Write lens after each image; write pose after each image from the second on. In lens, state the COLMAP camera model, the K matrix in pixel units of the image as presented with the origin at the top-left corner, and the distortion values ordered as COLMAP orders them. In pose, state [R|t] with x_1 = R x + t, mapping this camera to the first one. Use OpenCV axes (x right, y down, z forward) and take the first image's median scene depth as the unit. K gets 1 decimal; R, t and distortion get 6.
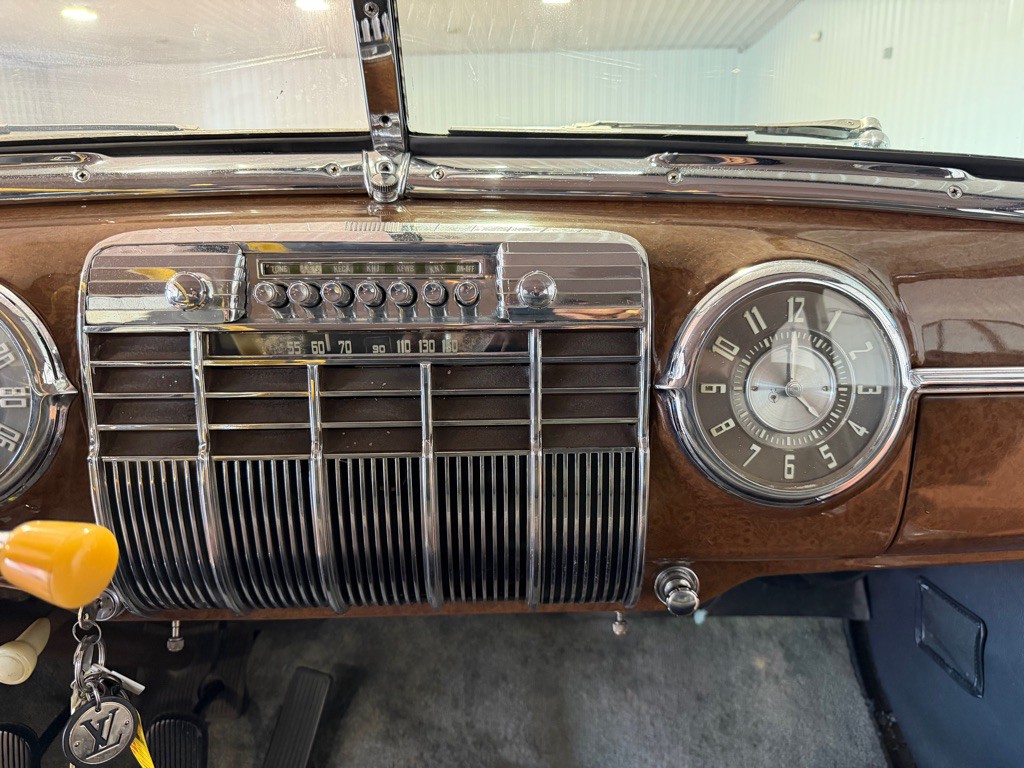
lens RADIAL K [[712.2, 0, 512.3], [0, 712.2, 367.5], [0, 0, 1]] dist [-0.009456, -0.006147]
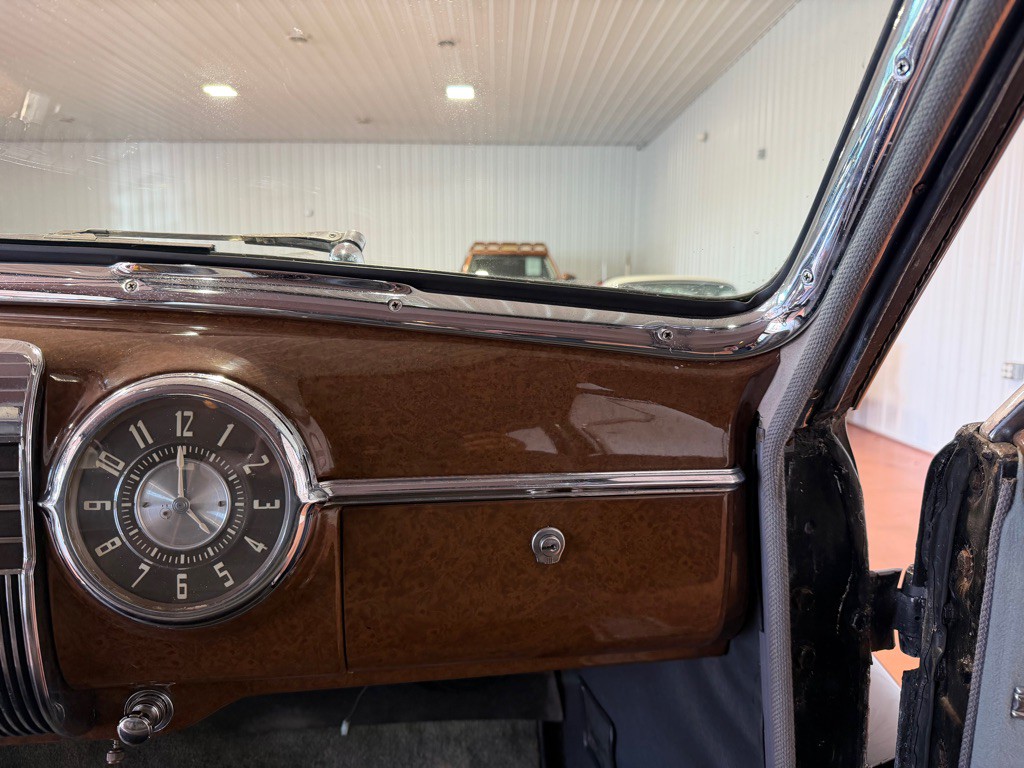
lens RADIAL K [[696.6, 0, 522.3], [0, 696.6, 388.1], [0, 0, 1]] dist [0.115552, -0.180692]
pose [[0.996543, 0.001033, 0.083077, 0.718499], [0.005853, 0.996565, -0.082606, -0.042789], [-0.082877, 0.082806, 0.993114, -0.012876]]
